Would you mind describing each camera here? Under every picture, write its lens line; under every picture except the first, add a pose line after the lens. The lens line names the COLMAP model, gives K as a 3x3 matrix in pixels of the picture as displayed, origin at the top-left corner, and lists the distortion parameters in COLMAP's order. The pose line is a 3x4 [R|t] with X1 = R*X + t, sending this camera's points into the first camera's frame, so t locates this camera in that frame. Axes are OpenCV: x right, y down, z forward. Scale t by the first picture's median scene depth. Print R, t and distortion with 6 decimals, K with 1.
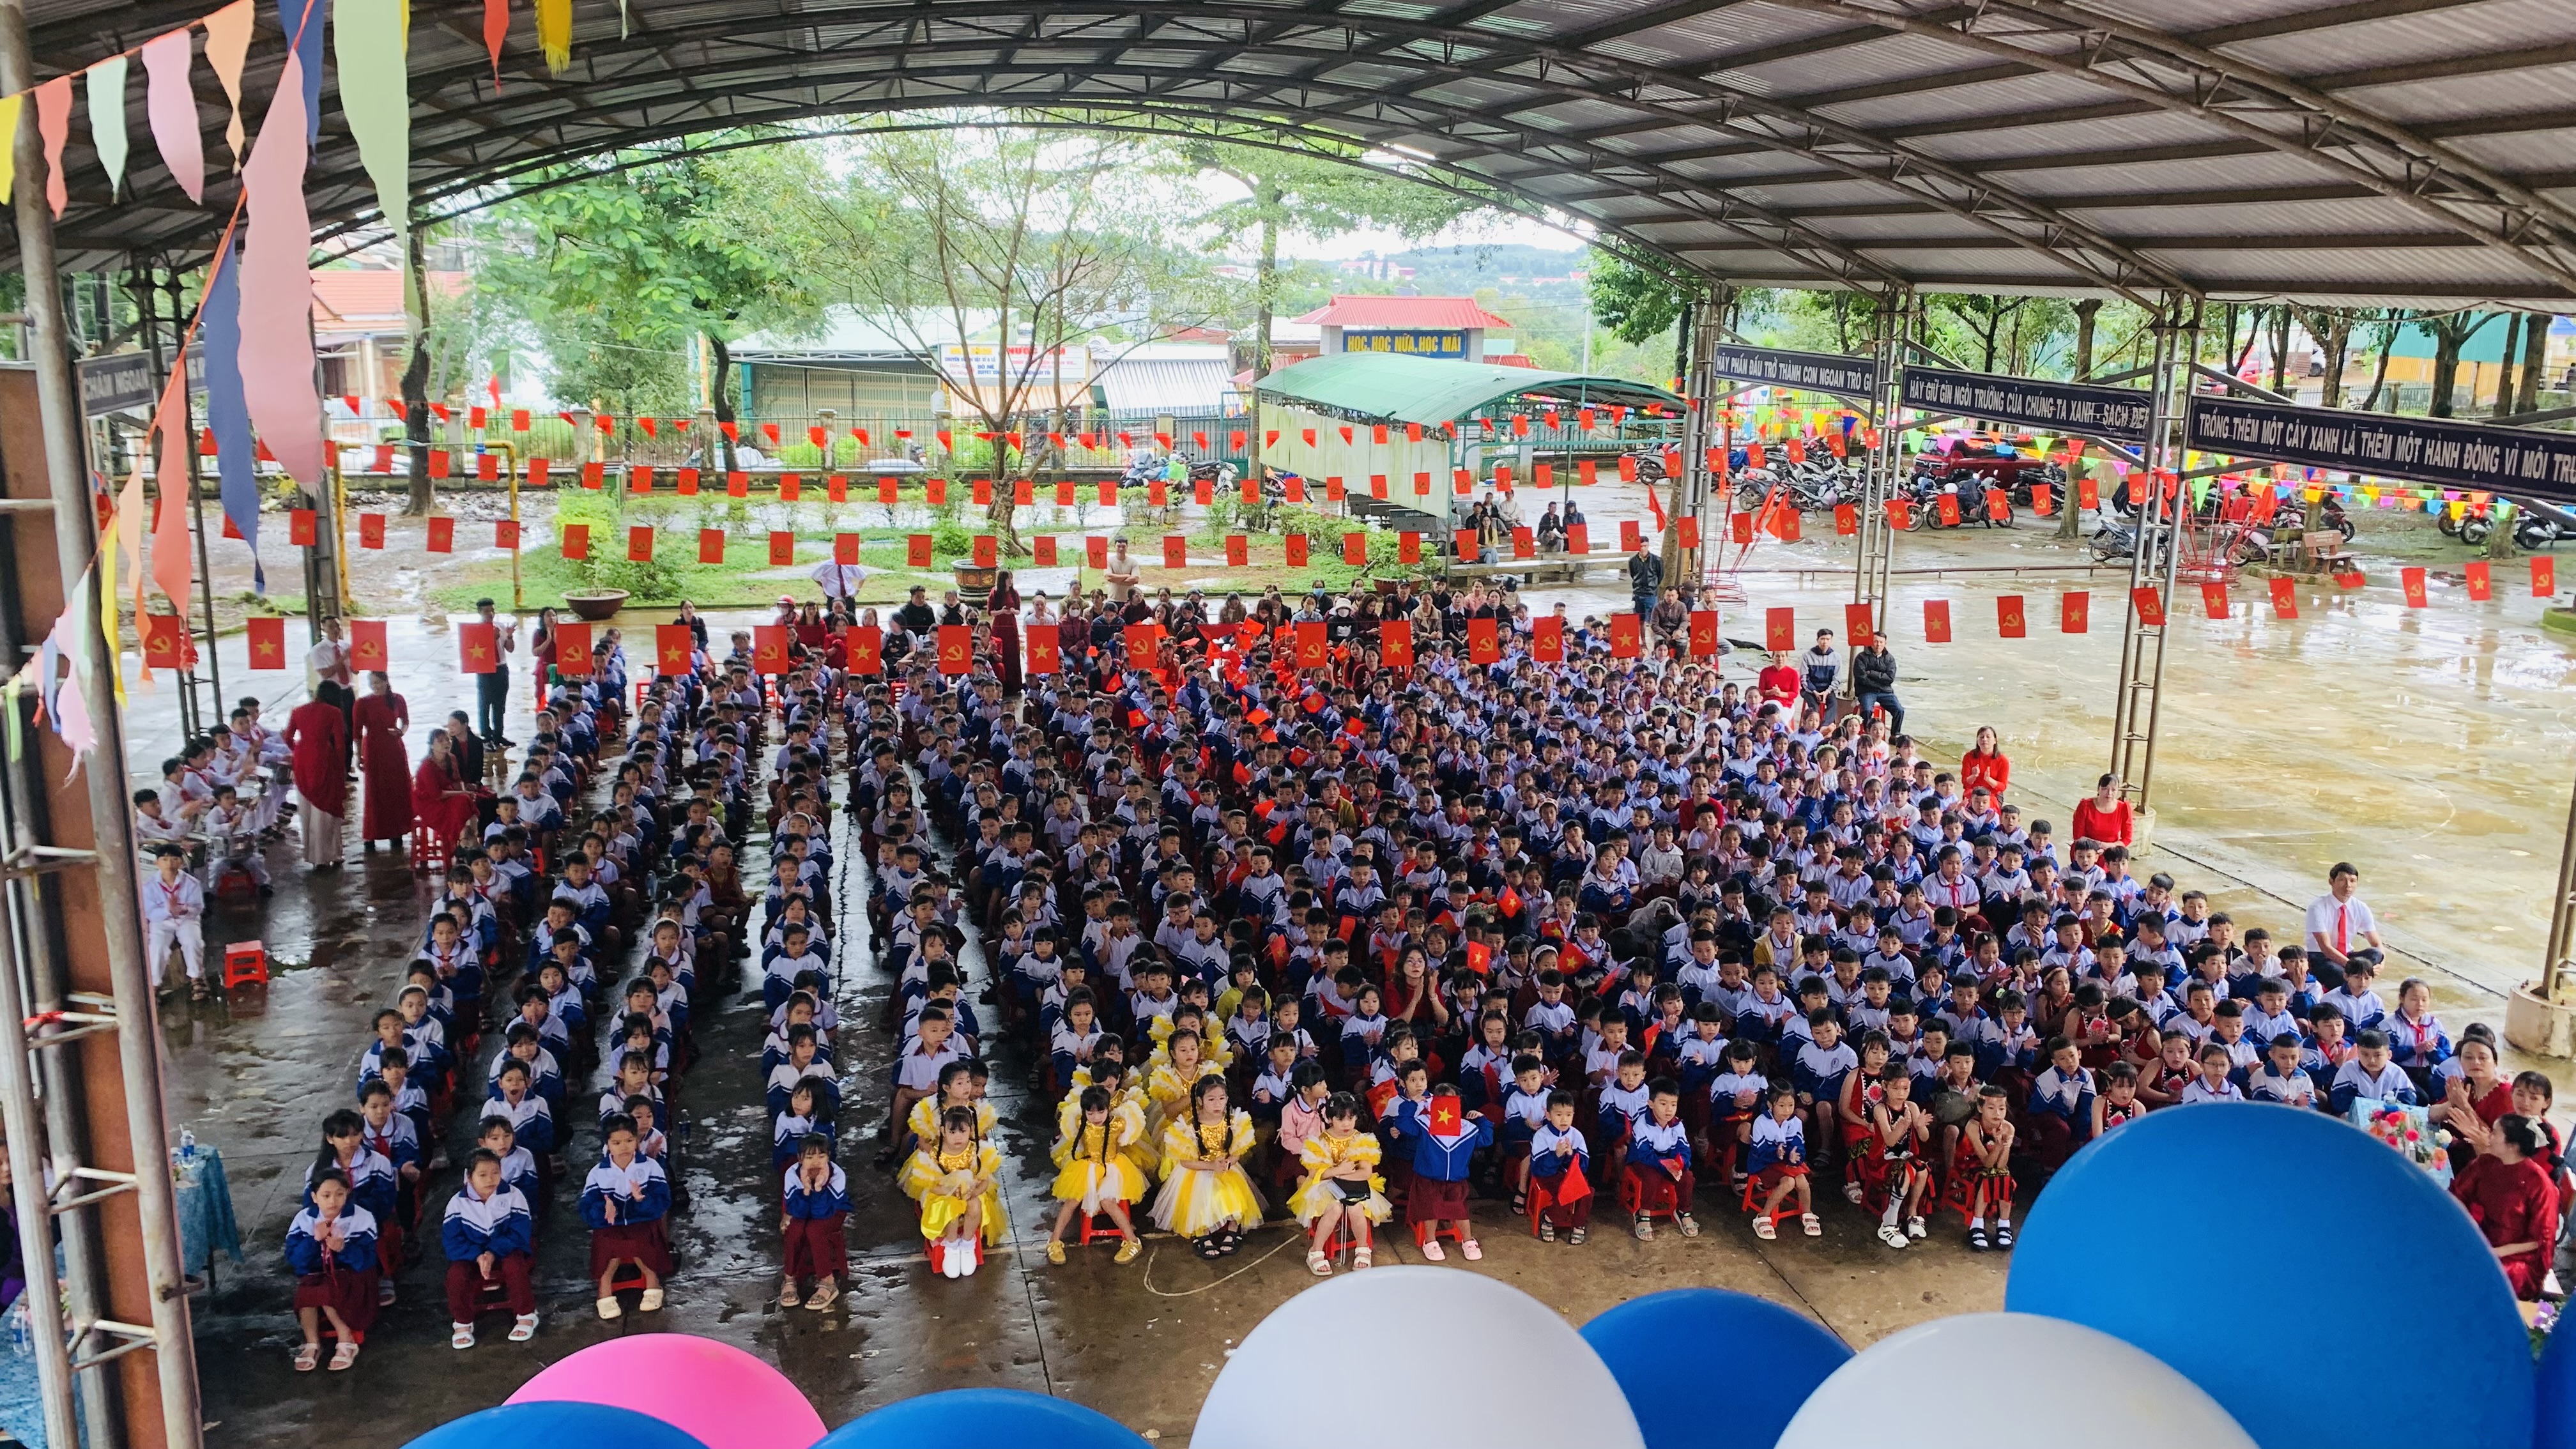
lens RADIAL K [[1950.3, 0, 1279.3], [0, 1950.3, 714.3], [0, 0, 1]] dist [0.051352, -0.047573]
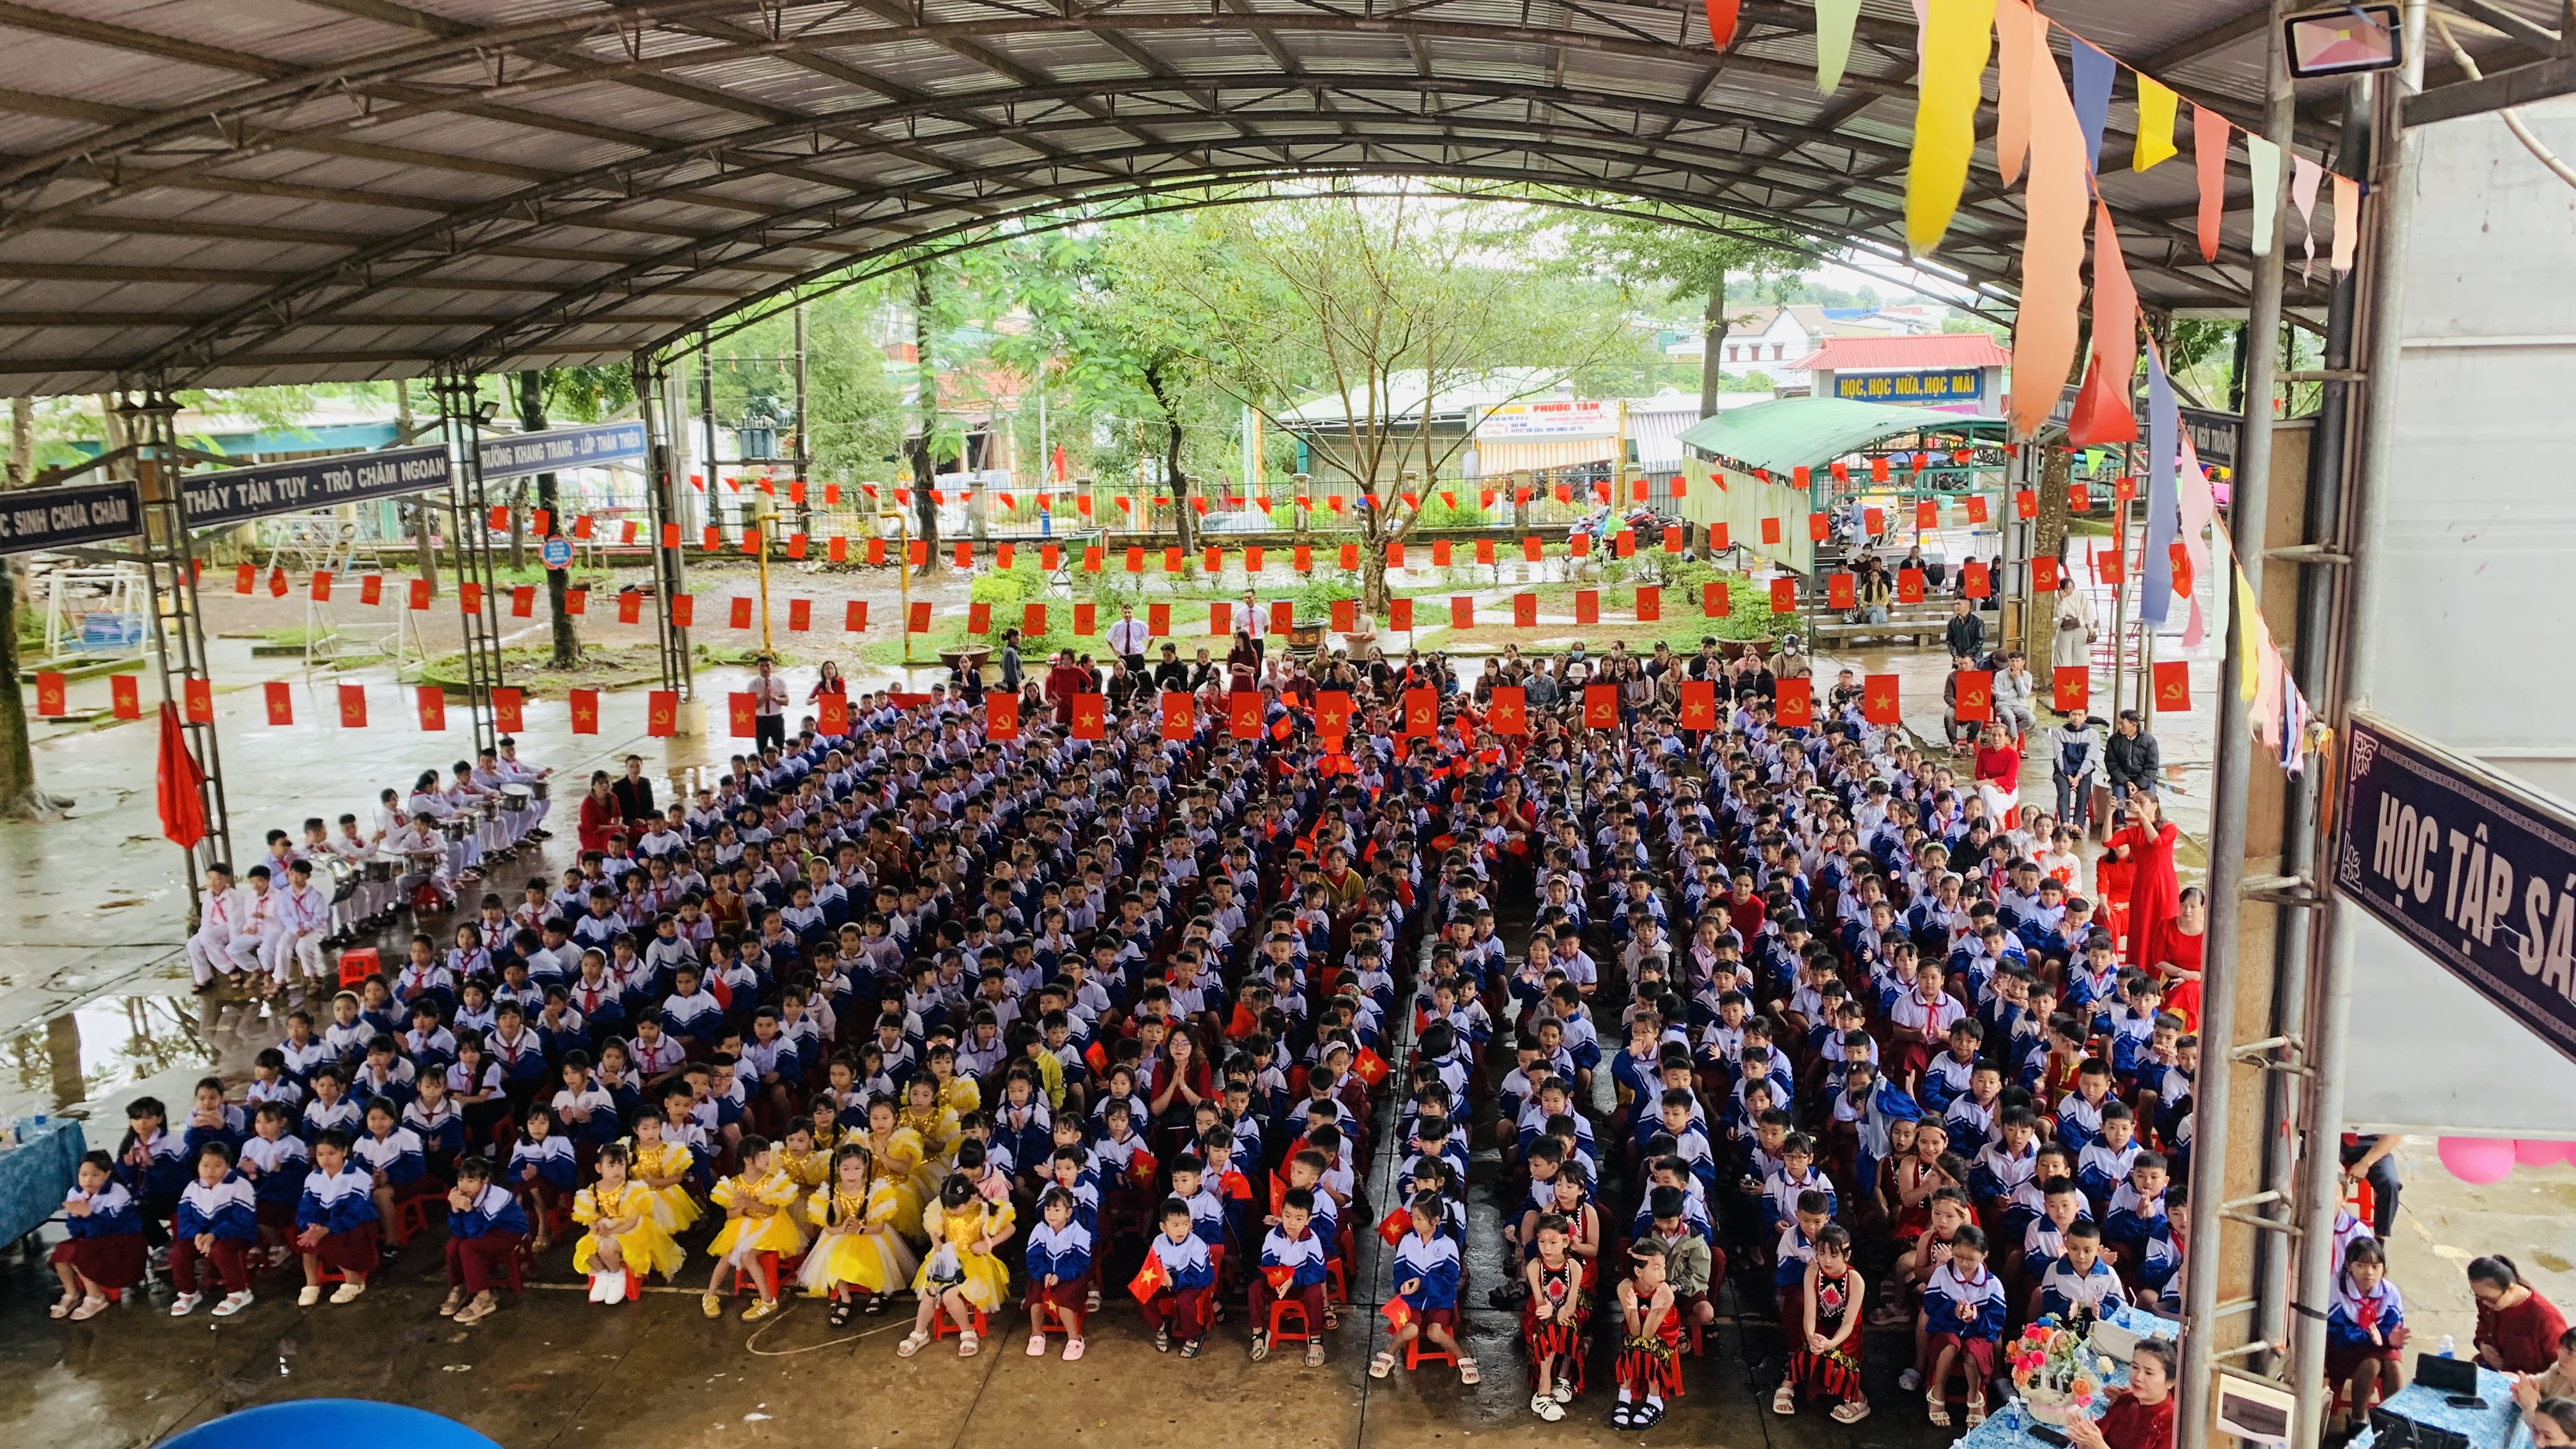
lens RADIAL K [[1952.9, 0, 1297.8], [0, 1952.9, 738.0], [0, 0, 1]] dist [0.050984, -0.046693]
pose [[0.937031, 0.028514, -0.348080, 0.215275], [-0.033203, 0.999420, -0.007512, -0.010389], [0.347664, 0.018596, 0.937435, 0.048999]]
